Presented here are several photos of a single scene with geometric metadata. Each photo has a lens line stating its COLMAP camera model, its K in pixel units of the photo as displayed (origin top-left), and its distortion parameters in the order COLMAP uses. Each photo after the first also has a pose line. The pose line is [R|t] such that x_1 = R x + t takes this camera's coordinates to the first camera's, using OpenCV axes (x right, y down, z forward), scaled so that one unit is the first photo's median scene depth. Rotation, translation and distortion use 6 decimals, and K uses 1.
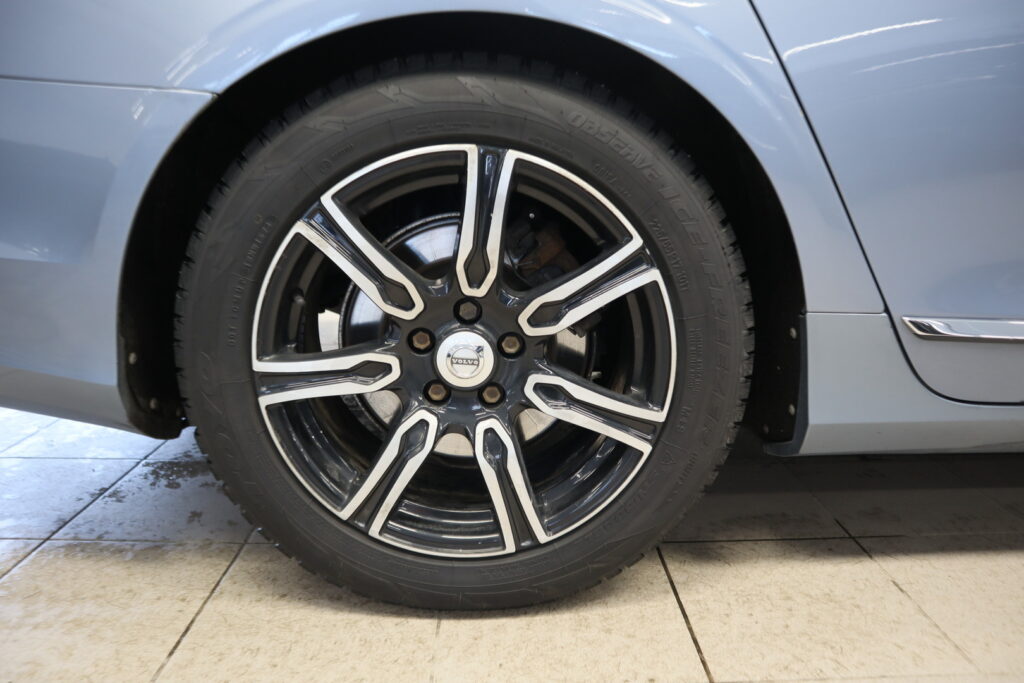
lens RADIAL K [[699.8, 0, 512.0], [0, 699.8, 341.5], [0, 0, 1]] dist [-0.120210, 0.081644]
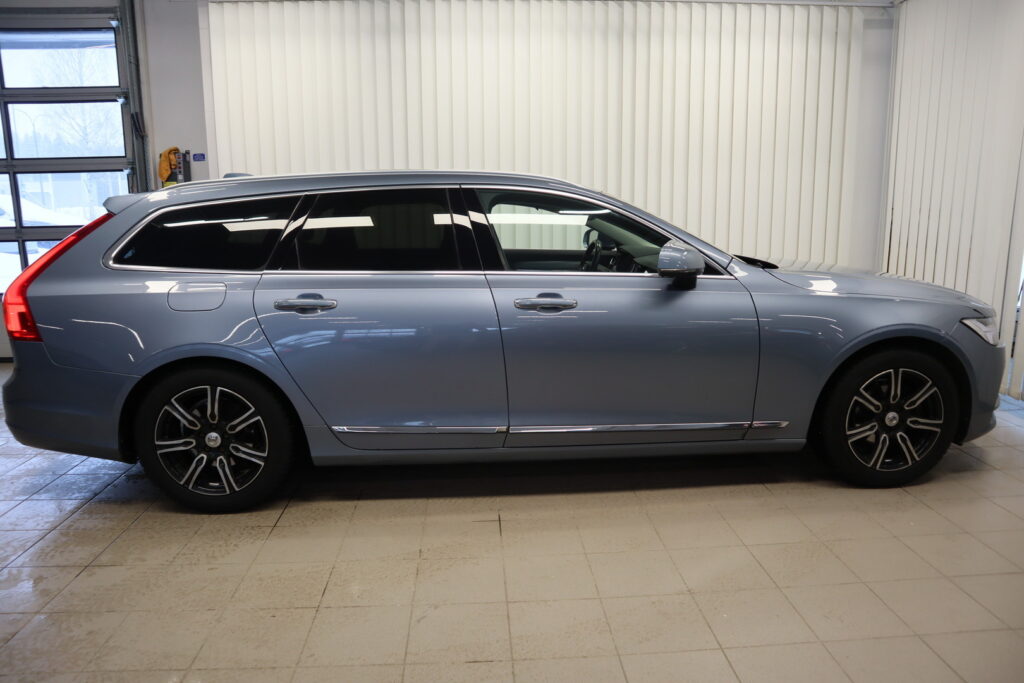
lens RADIAL K [[699.8, 0, 512.0], [0, 699.8, 341.5], [0, 0, 1]] dist [-0.120210, 0.081644]
pose [[0.999249, -0.019405, 0.033541, 1.388945], [0.020971, 0.998675, -0.046994, -0.288328], [-0.032585, 0.047662, 0.998332, -2.662954]]
